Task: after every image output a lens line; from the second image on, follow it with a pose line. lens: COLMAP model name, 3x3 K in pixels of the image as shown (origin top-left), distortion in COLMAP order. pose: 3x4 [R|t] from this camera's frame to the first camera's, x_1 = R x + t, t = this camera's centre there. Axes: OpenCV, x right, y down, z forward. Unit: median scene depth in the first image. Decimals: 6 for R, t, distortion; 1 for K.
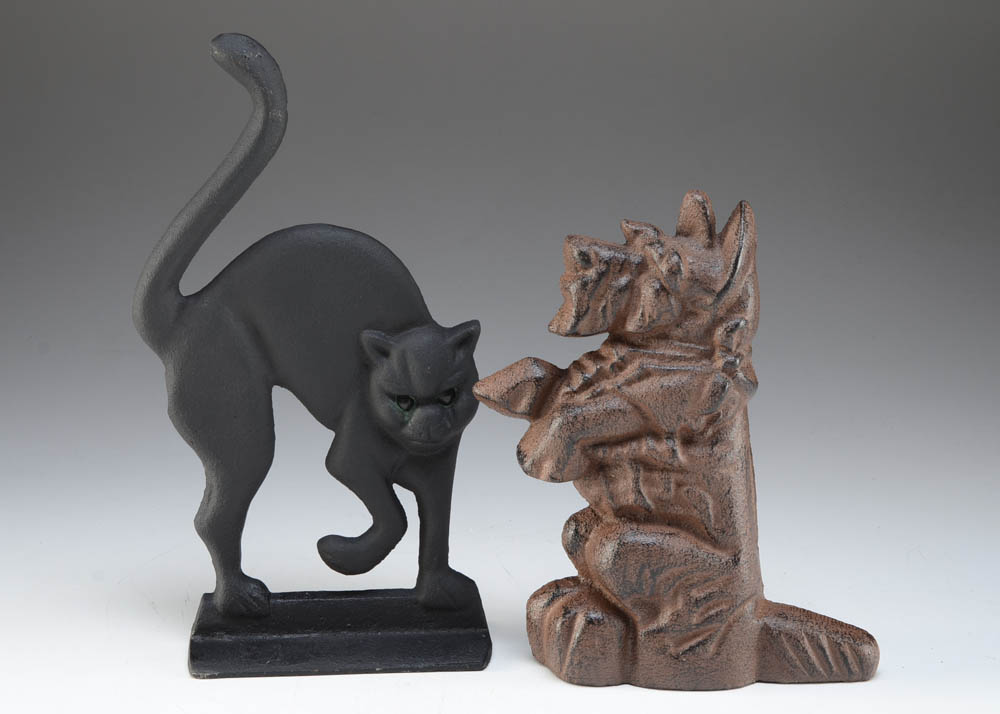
lens RADIAL K [[1679.3, 0, 493.5], [0, 1679.3, 358.0], [0, 0, 1]] dist [-0.049892, 0.000000]
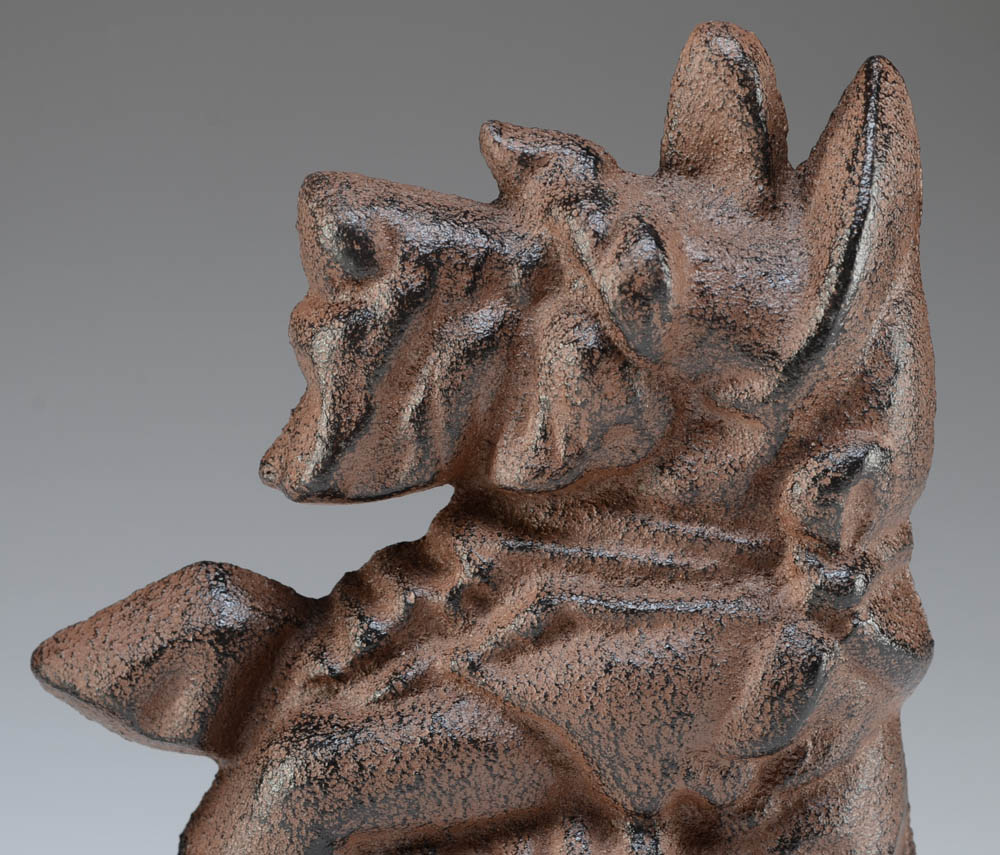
lens RADIAL K [[2986.8, 0, 501.5], [0, 2986.8, 426.5], [0, 0, 1]] dist [0.030460, 0.000000]
pose [[0.999767, -0.003495, -0.021294, 0.092287], [0.003603, 0.999981, 0.005012, -0.029516], [0.021276, -0.005087, 0.999761, 0.455040]]
